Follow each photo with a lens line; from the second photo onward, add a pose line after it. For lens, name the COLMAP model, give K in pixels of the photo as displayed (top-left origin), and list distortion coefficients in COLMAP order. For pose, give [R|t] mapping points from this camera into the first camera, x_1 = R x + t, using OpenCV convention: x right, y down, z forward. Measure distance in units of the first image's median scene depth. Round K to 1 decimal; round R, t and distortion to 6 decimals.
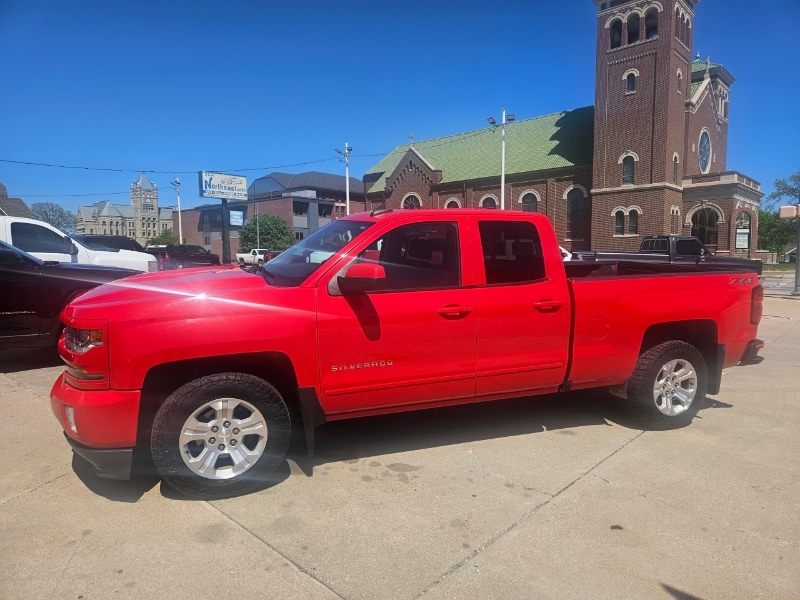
lens RADIAL K [[556.4, 0, 380.2], [0, 556.4, 303.1], [0, 0, 1]] dist [0.051404, -0.001492]
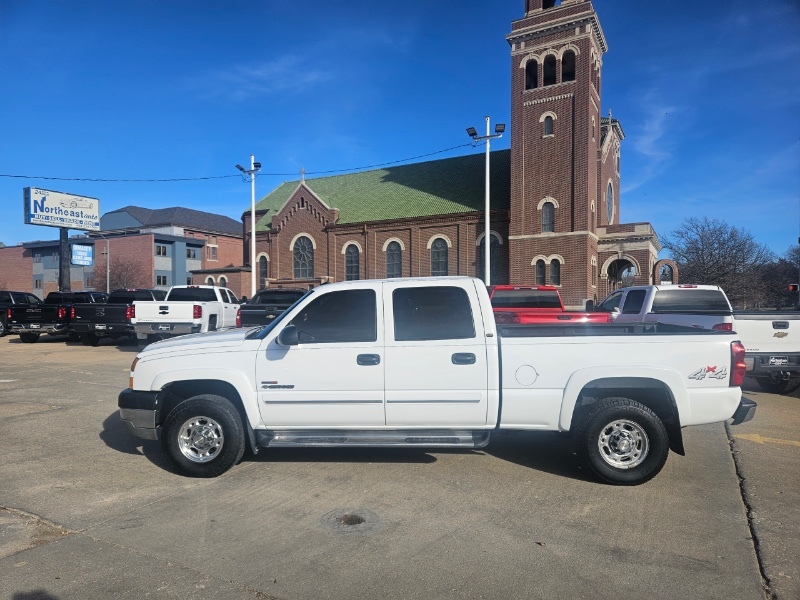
lens RADIAL K [[556.4, 0, 380.2], [0, 556.4, 303.1], [0, 0, 1]] dist [0.051404, -0.001492]
pose [[0.970897, 0.006708, 0.239402, -0.050944], [0.012777, 0.996733, -0.079746, -0.023144], [-0.239155, 0.080484, 0.967640, 0.182477]]
